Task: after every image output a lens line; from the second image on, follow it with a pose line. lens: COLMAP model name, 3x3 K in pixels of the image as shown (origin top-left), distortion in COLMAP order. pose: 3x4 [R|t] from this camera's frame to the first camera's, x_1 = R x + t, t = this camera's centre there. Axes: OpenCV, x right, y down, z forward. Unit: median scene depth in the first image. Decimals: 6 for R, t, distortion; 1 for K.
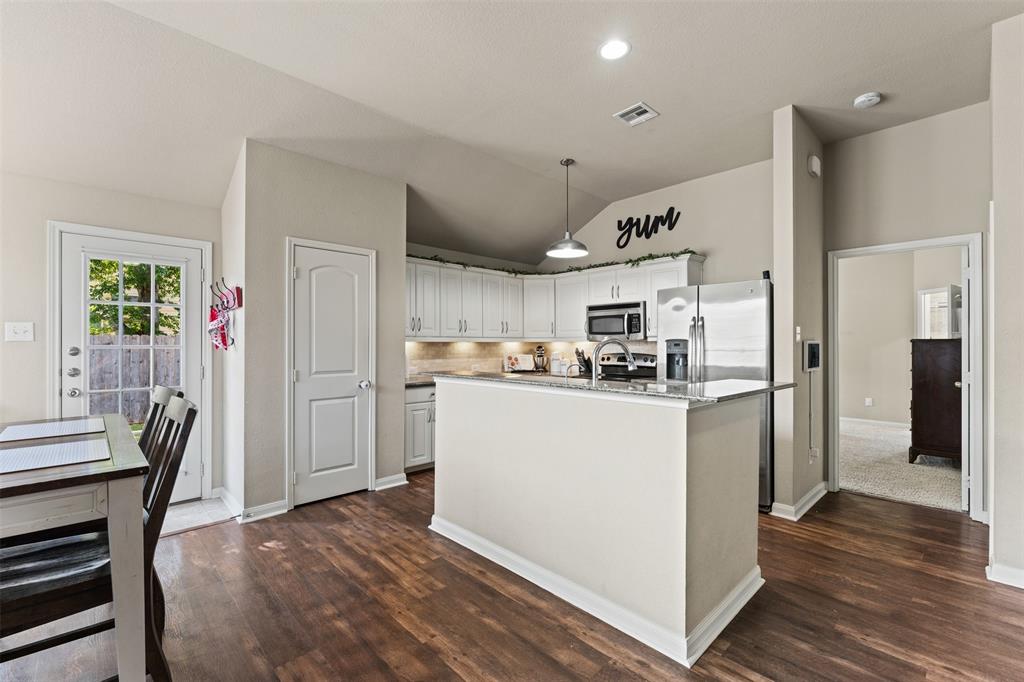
lens RADIAL K [[445.6, 0, 512.0], [0, 445.6, 341.0], [0, 0, 1]] dist [-0.001732, -0.000105]
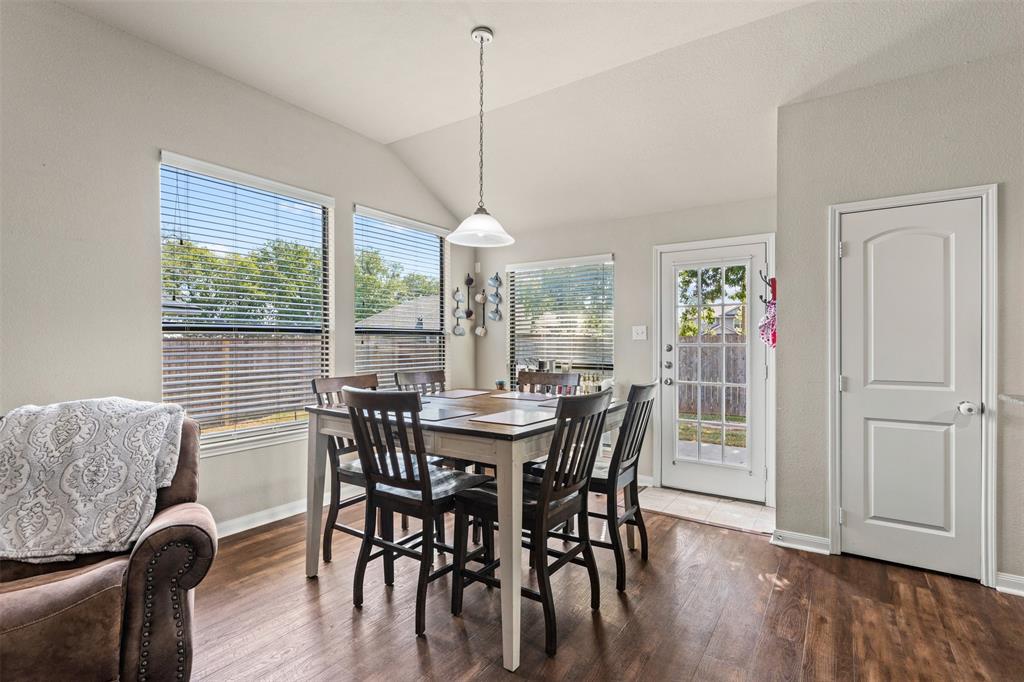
lens RADIAL K [[488.0, 0, 512.0], [0, 488.0, 341.0], [0, 0, 1]] dist [0.000927, -0.000038]
pose [[0.202808, -0.001090, -0.979218, 0.203361], [0.006589, 0.999978, 0.000251, 0.000739], [0.979196, -0.006503, 0.202810, 0.245172]]
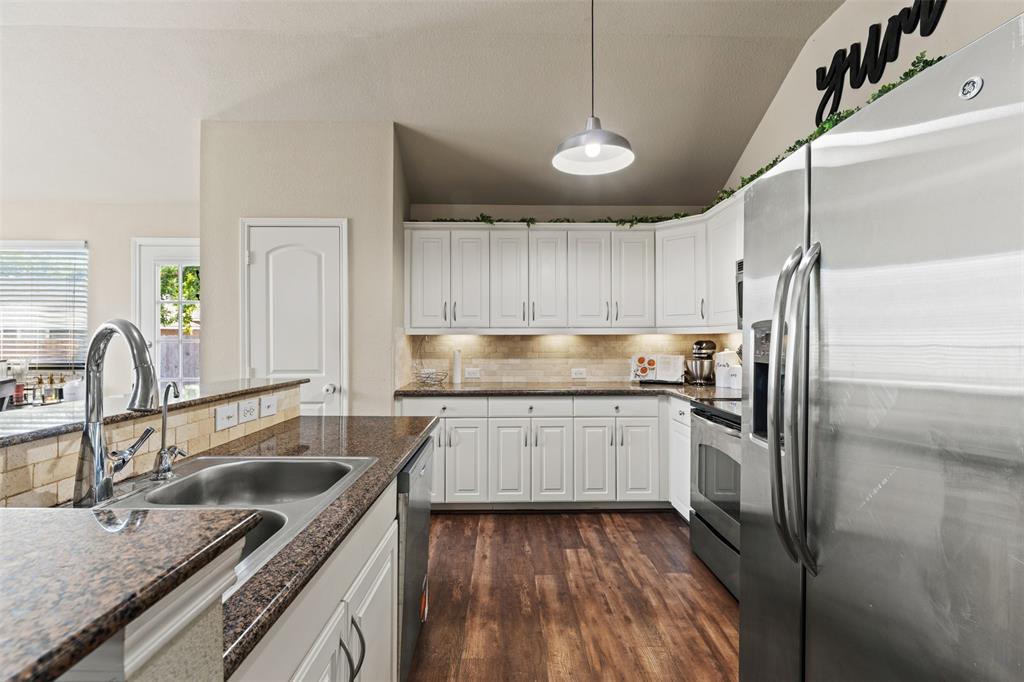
lens RADIAL K [[467.7, 0, 512.0], [0, 467.7, 341.0], [0, 0, 1]] dist [-0.000767, -0.000037]
pose [[0.733445, 0.003115, -0.679742, 0.479419], [0.005707, 0.999926, 0.010740, 0.004900], [0.679725, -0.011757, 0.733373, 0.609327]]
